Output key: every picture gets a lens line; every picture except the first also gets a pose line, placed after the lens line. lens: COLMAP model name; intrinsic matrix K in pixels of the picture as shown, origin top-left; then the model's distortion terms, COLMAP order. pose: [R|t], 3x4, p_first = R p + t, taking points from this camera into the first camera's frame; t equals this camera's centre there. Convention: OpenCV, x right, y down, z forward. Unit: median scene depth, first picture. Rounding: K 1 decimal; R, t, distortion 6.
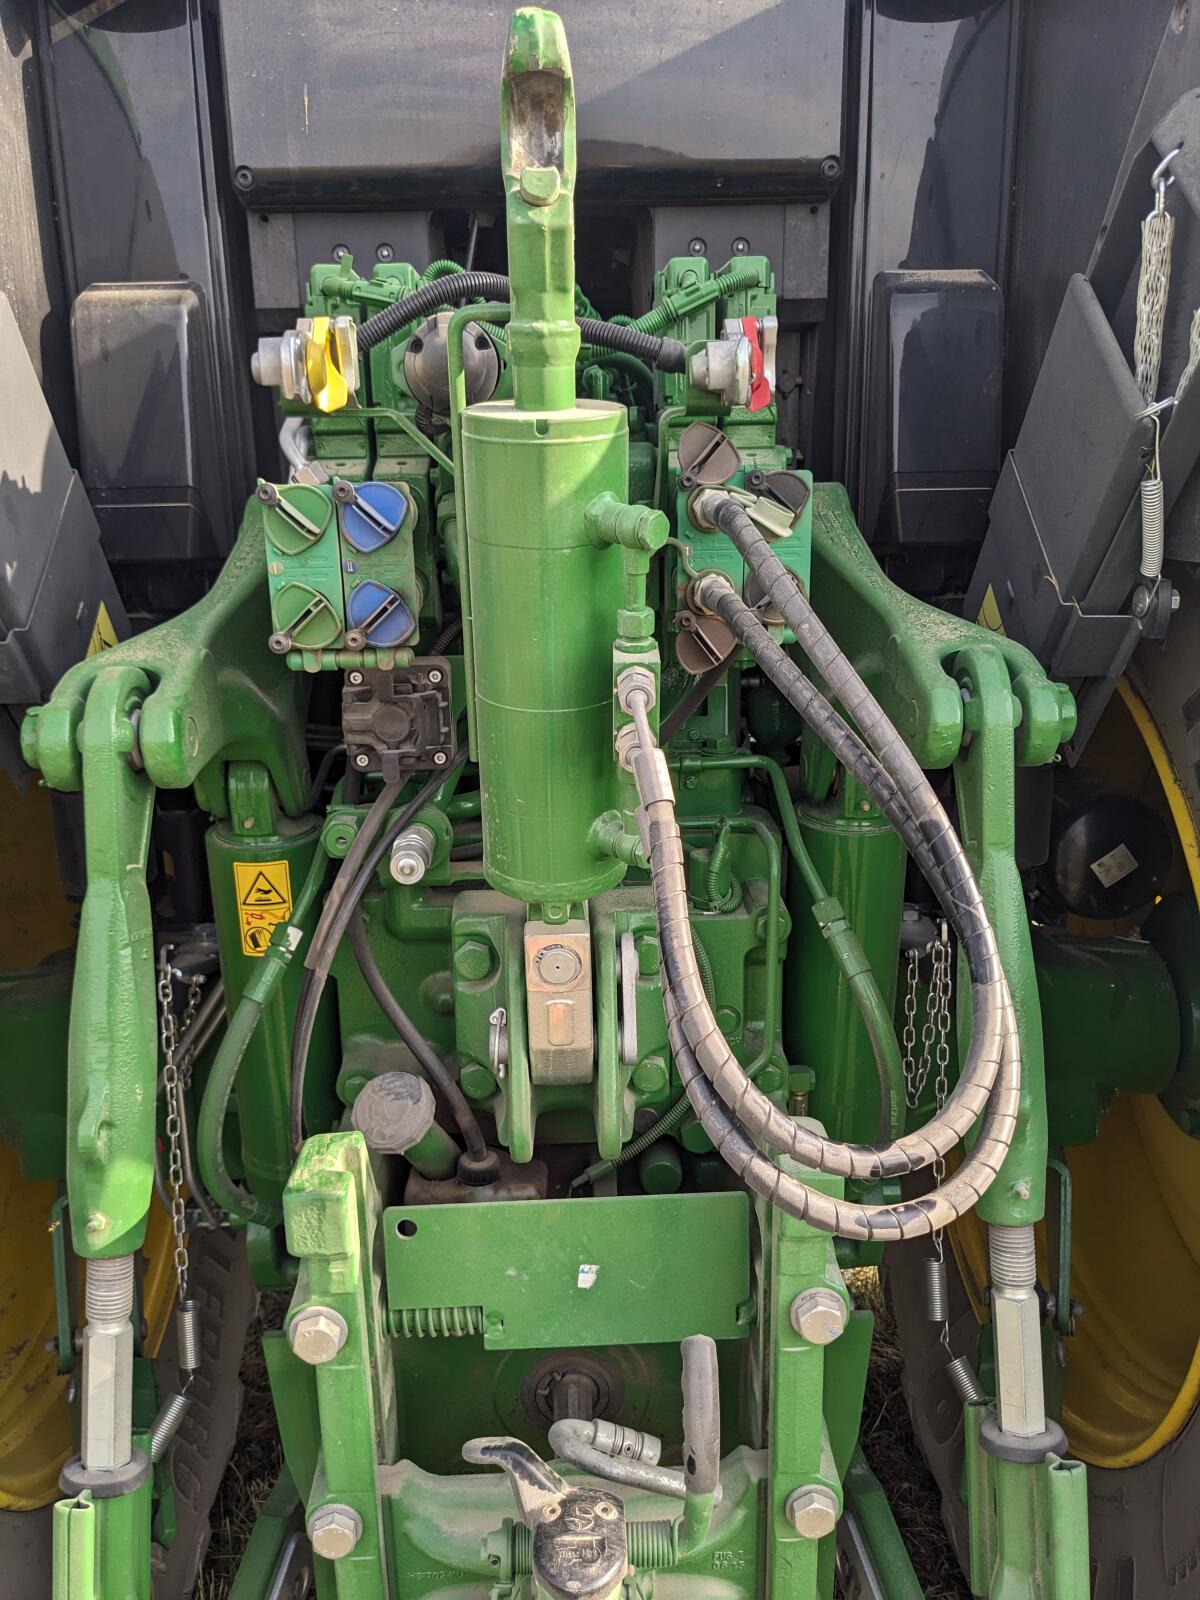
lens RADIAL K [[1238.3, 0, 600.0], [0, 1238.3, 800.0], [0, 0, 1]] dist [0.001034, -0.037087]
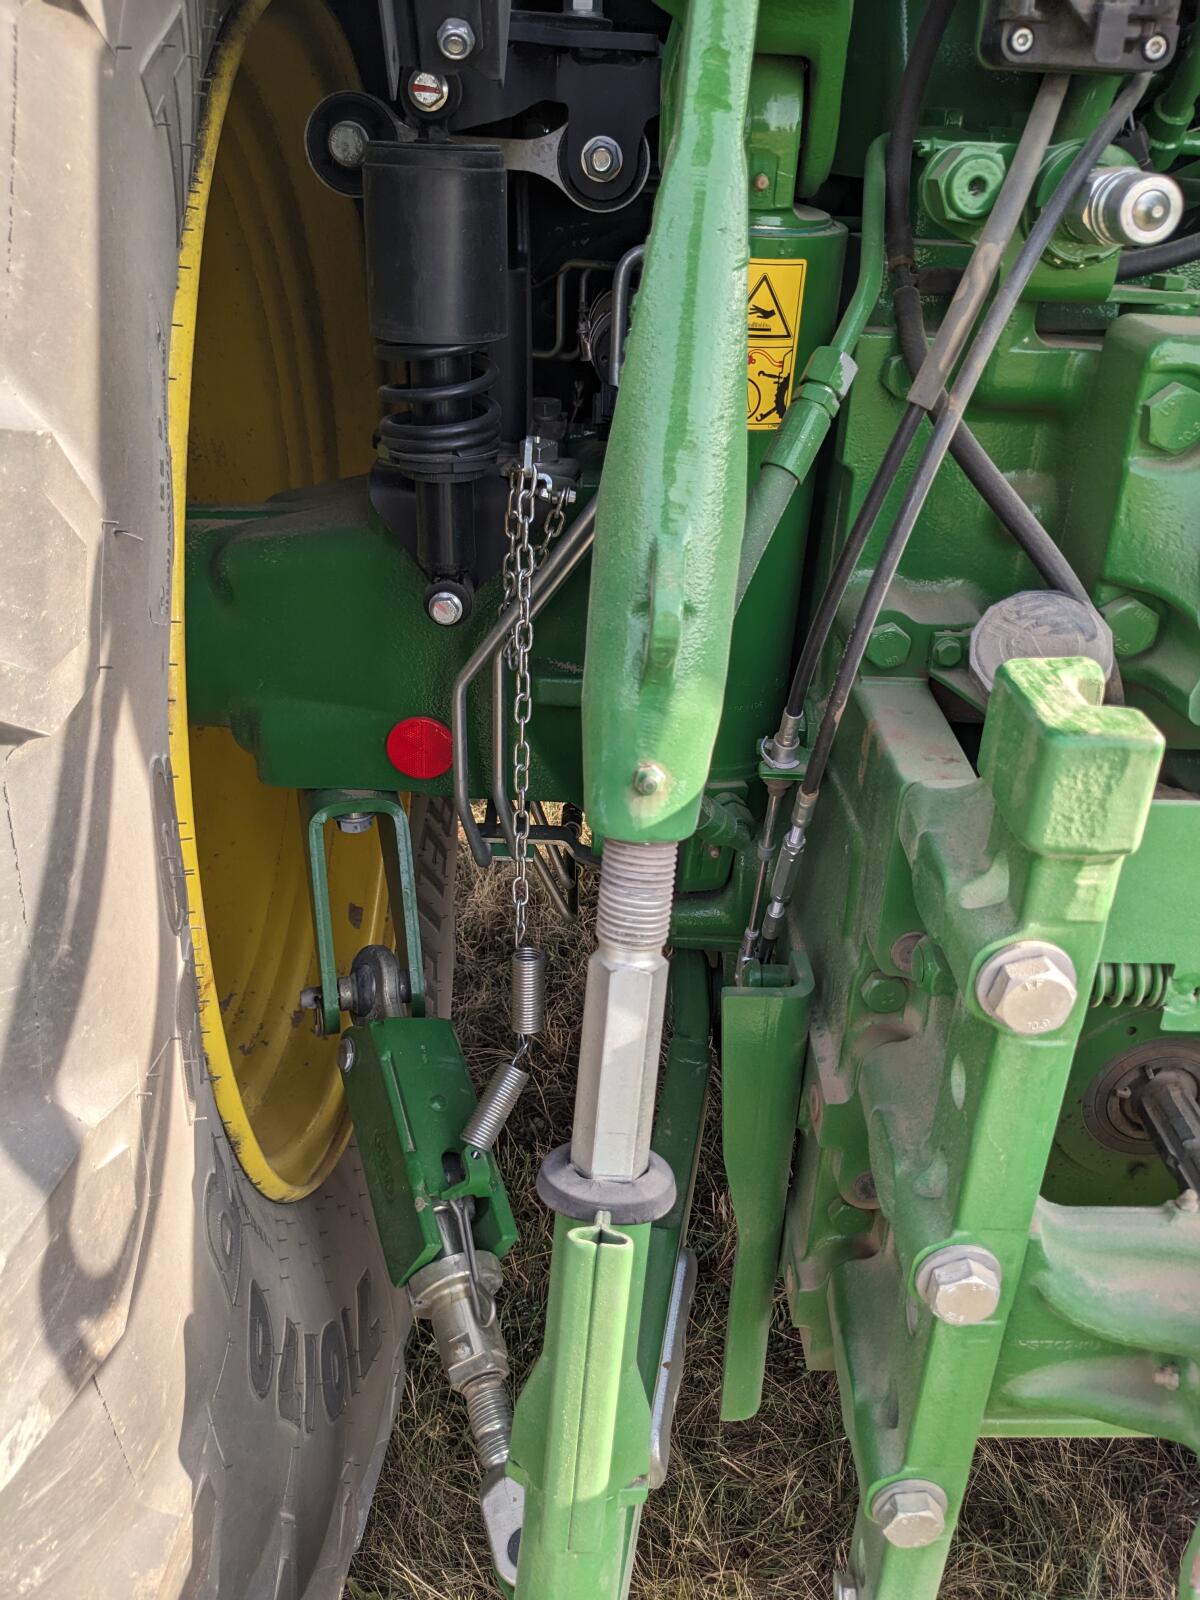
lens RADIAL K [[1206.9, 0, 600.0], [0, 1206.9, 800.0], [0, 0, 1]] dist [0.063356, -0.116901]
pose [[0.998245, 0.058274, 0.010543, -0.402706], [-0.059171, 0.974213, 0.217733, 0.213638], [0.002417, -0.217975, 0.975951, 0.420552]]
